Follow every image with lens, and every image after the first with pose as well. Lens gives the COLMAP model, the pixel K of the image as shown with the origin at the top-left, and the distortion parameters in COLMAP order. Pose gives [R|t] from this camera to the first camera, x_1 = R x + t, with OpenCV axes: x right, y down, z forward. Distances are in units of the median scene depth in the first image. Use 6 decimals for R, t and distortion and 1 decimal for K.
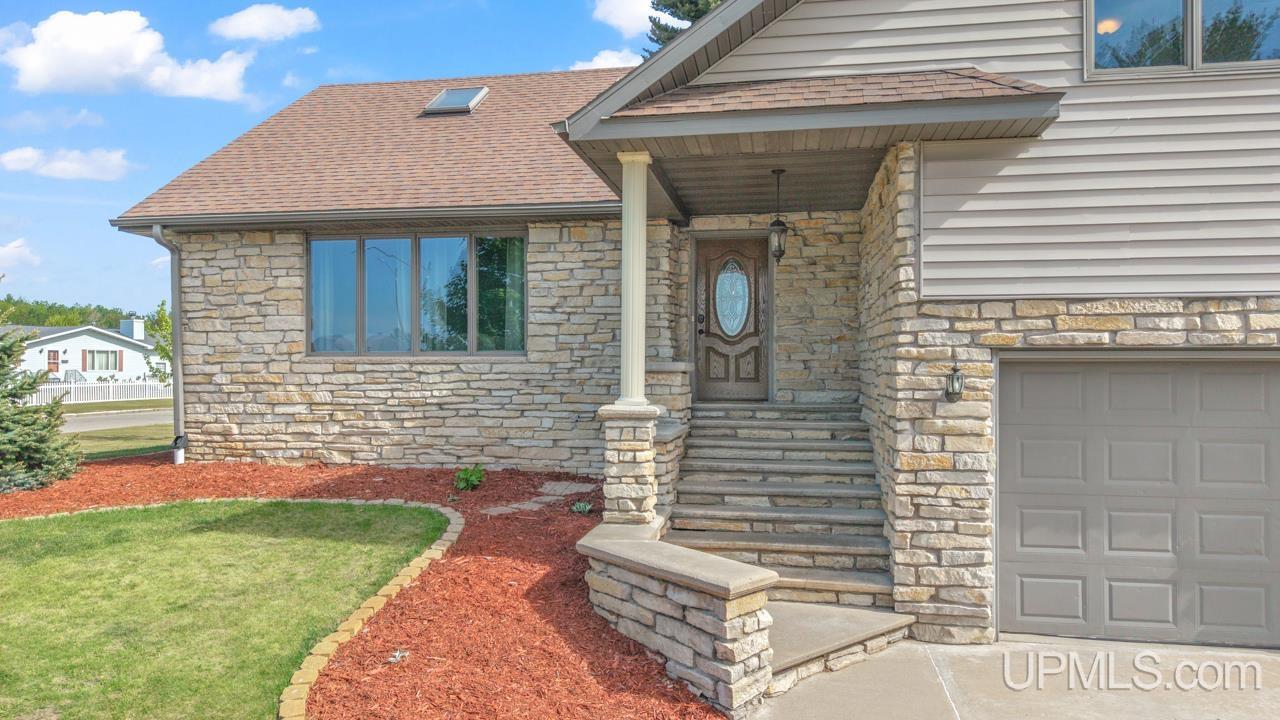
lens RADIAL K [[868.2, 0, 643.3], [0, 868.2, 373.6], [0, 0, 1]] dist [0.034879, -0.001129]
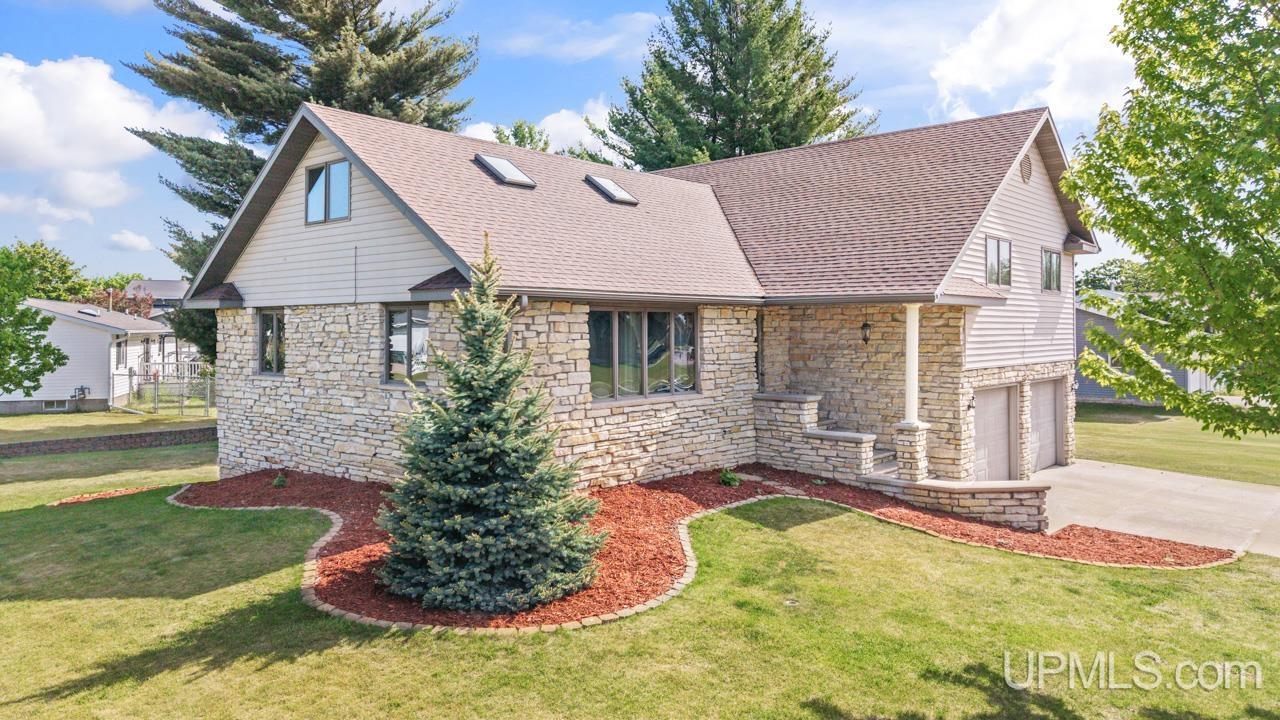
lens RADIAL K [[850.2, 0, 635.1], [0, 850.2, 330.0], [0, 0, 1]] dist [0.004947, 0.000223]
pose [[0.536793, -0.001823, 0.843712, -1.428261], [0.005409, 0.999985, -0.001281, -0.128296], [-0.843696, 0.005252, 0.536795, 0.314407]]
